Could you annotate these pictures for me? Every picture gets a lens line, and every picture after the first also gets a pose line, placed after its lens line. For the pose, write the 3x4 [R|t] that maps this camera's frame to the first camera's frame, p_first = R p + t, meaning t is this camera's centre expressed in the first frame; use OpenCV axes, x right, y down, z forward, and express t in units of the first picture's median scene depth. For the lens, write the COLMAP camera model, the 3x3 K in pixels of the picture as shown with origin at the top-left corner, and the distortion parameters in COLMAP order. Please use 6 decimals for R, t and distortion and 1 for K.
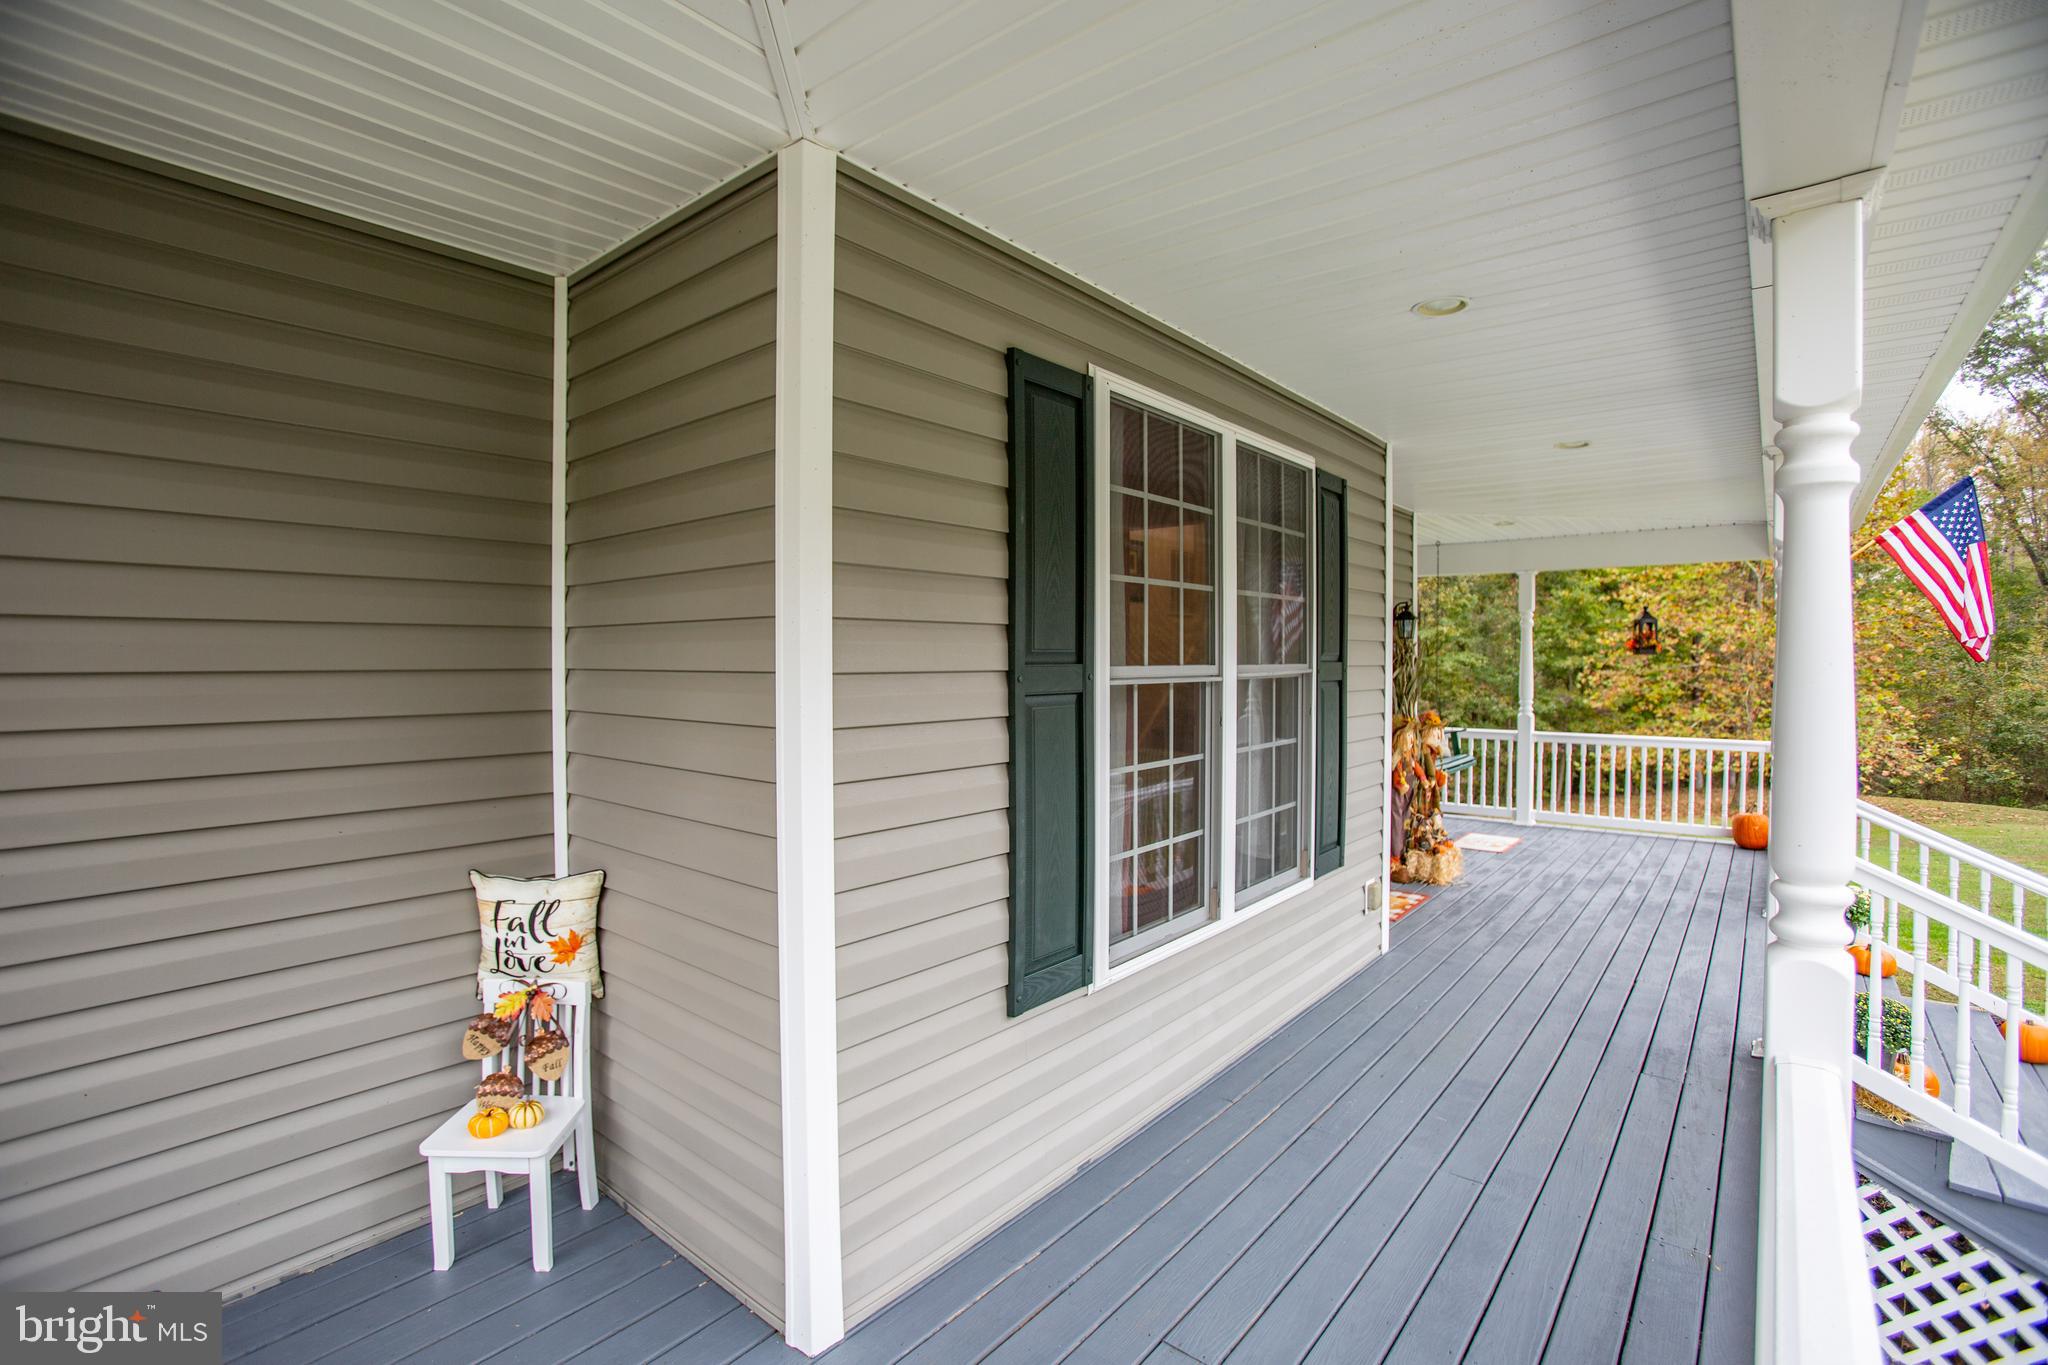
lens RADIAL K [[940.4, 0, 1024.0], [0, 940.4, 682.5], [0, 0, 1]] dist [-0.078847, 0.025508]
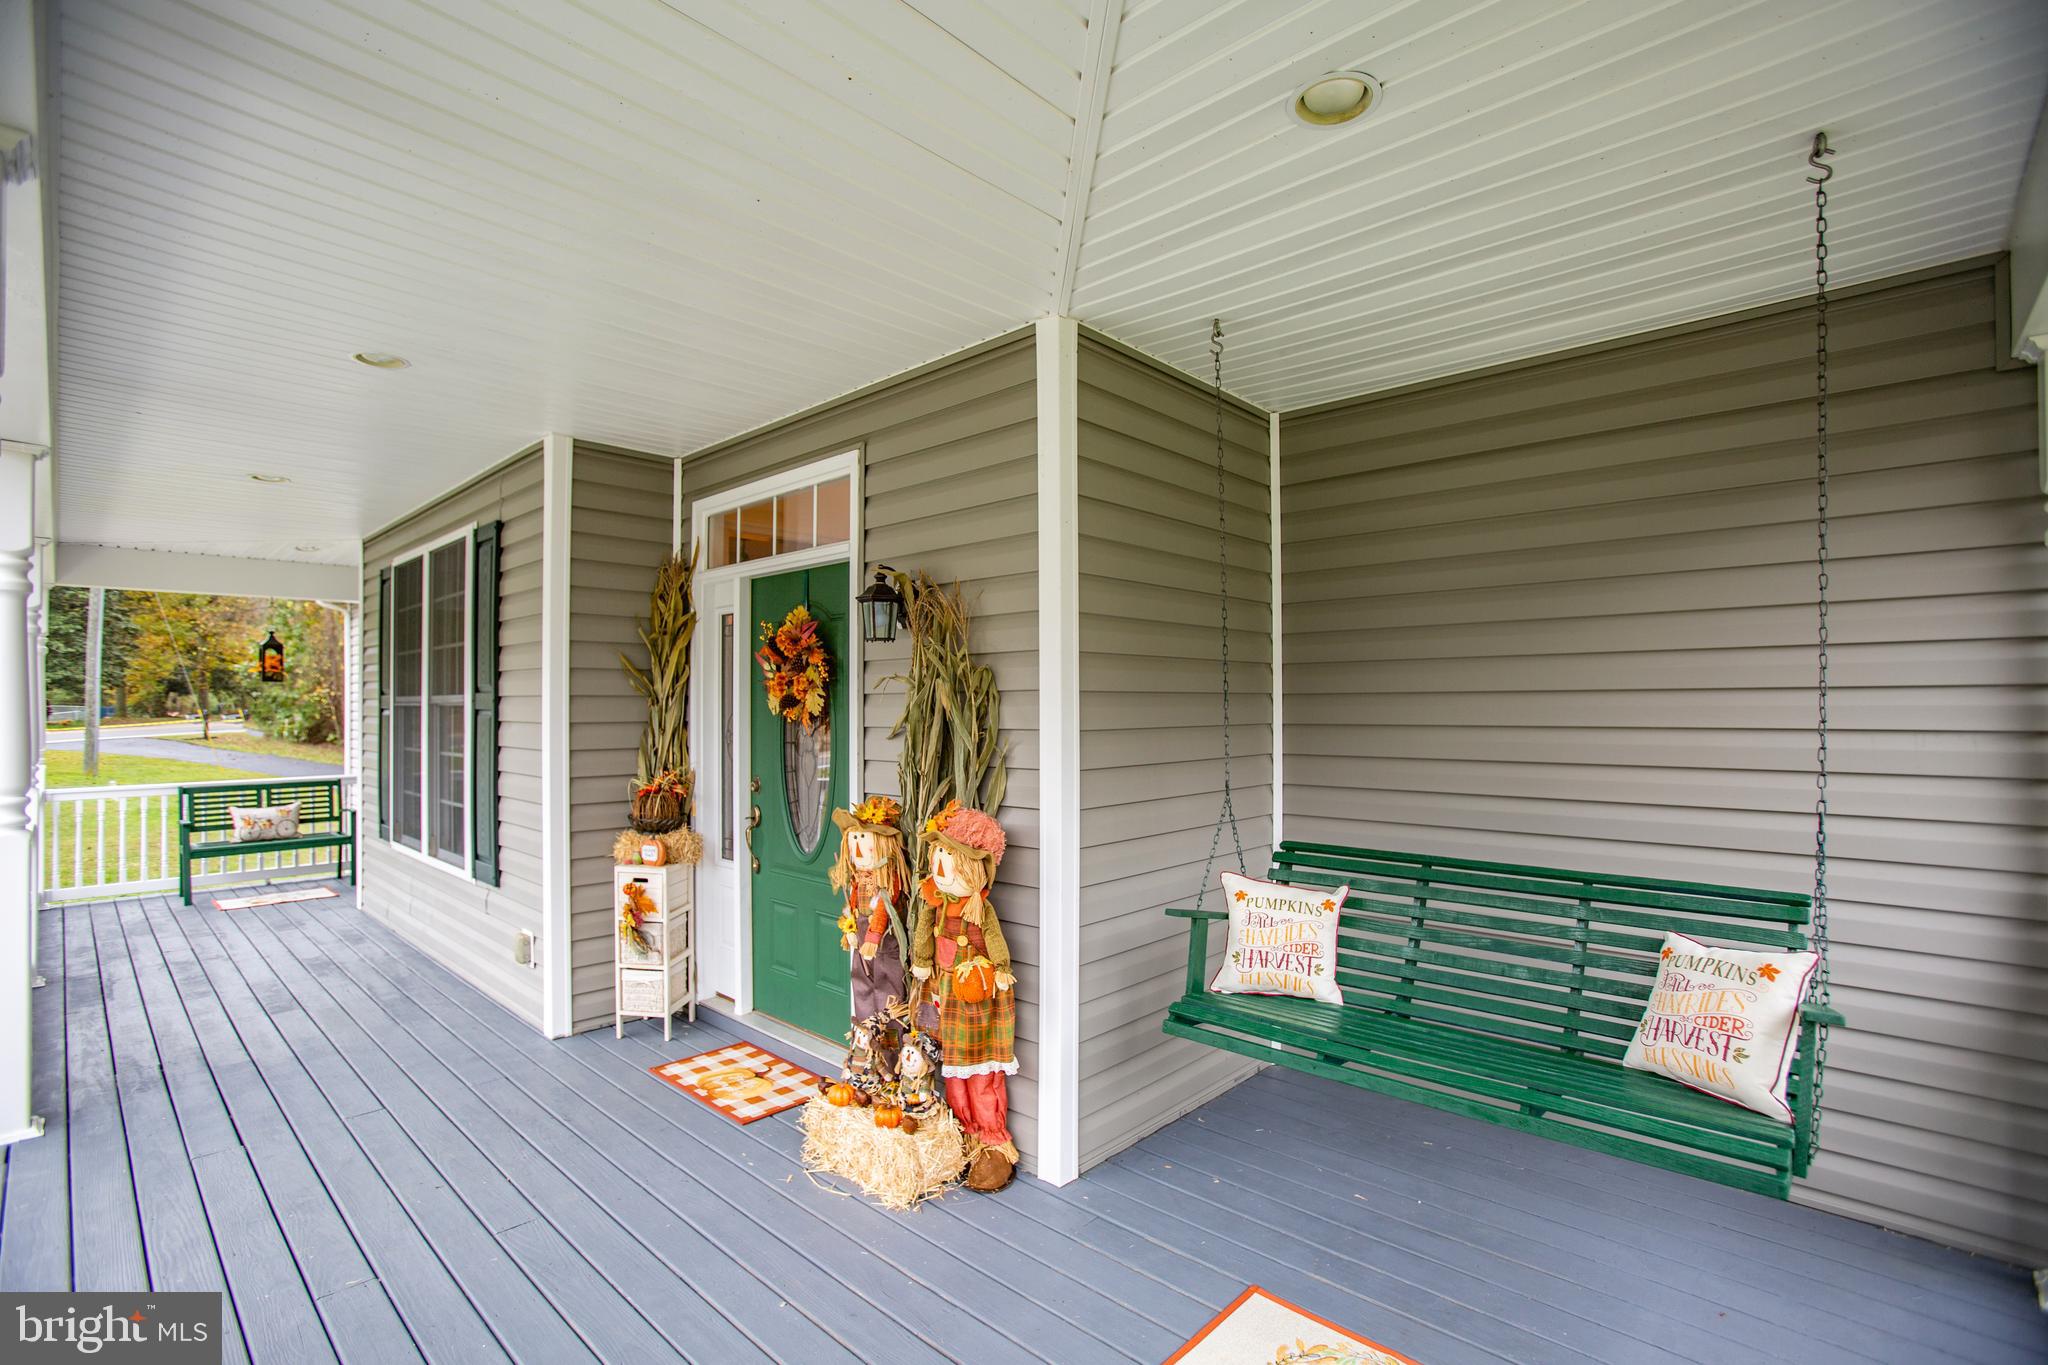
lens RADIAL K [[940.4, 0, 1024.0], [0, 940.4, 682.5], [0, 0, 1]] dist [-0.078847, 0.025508]
pose [[-0.047919, -0.018991, -0.998671, 1.592655], [-0.029395, 0.999413, -0.017594, -0.040579], [0.998419, 0.028513, -0.048449, 1.931669]]
